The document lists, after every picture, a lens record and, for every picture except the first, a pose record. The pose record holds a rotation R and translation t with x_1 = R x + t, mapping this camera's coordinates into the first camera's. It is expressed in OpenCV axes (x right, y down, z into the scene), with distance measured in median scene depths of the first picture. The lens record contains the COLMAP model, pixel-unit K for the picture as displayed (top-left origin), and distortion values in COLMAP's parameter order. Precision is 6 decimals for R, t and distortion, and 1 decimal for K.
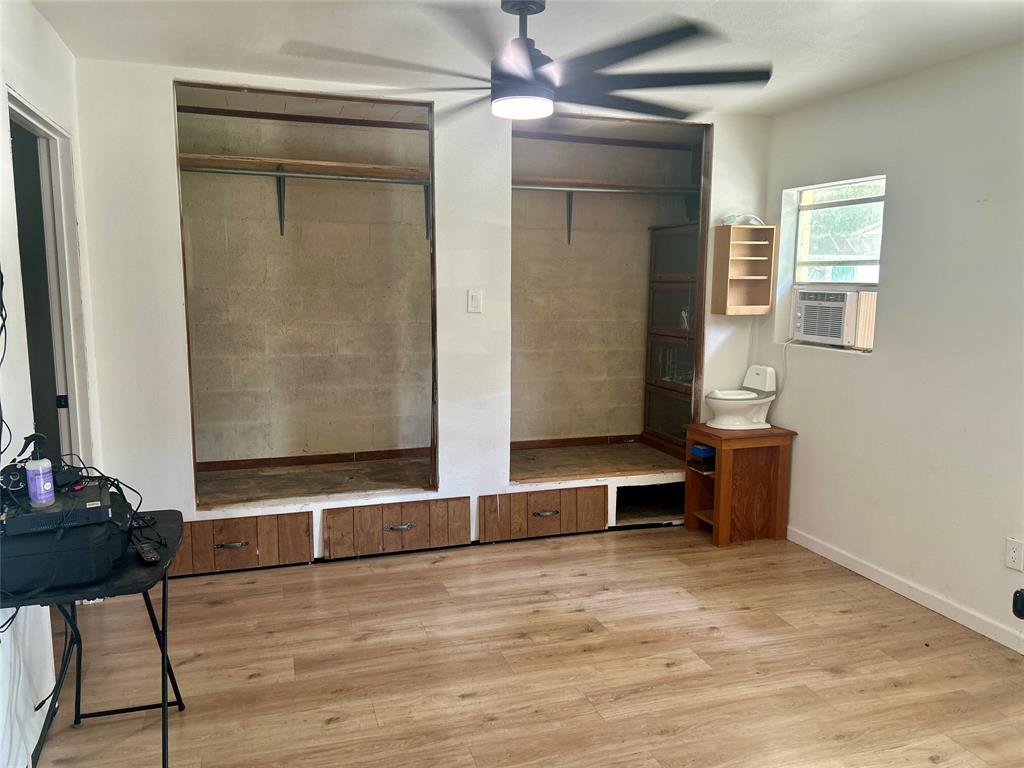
lens RADIAL K [[758.4, 0, 510.7], [0, 758.4, 386.7], [0, 0, 1]] dist [0.040206, -0.042902]
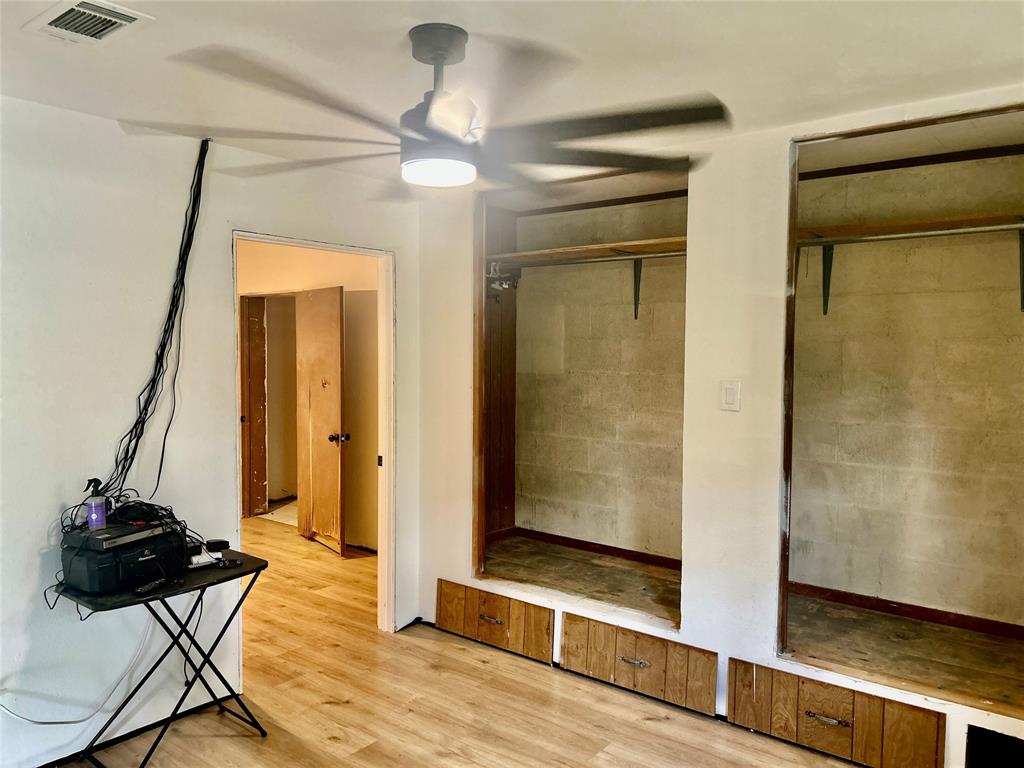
lens RADIAL K [[758.4, 0, 509.4], [0, 758.4, 378.6], [0, 0, 1]] dist [0.040206, -0.042902]
pose [[0.544191, 0.029860, -0.838430, 0.436566], [-0.113478, 0.992802, -0.038296, -0.069961], [0.831251, 0.115984, 0.543663, 0.360482]]
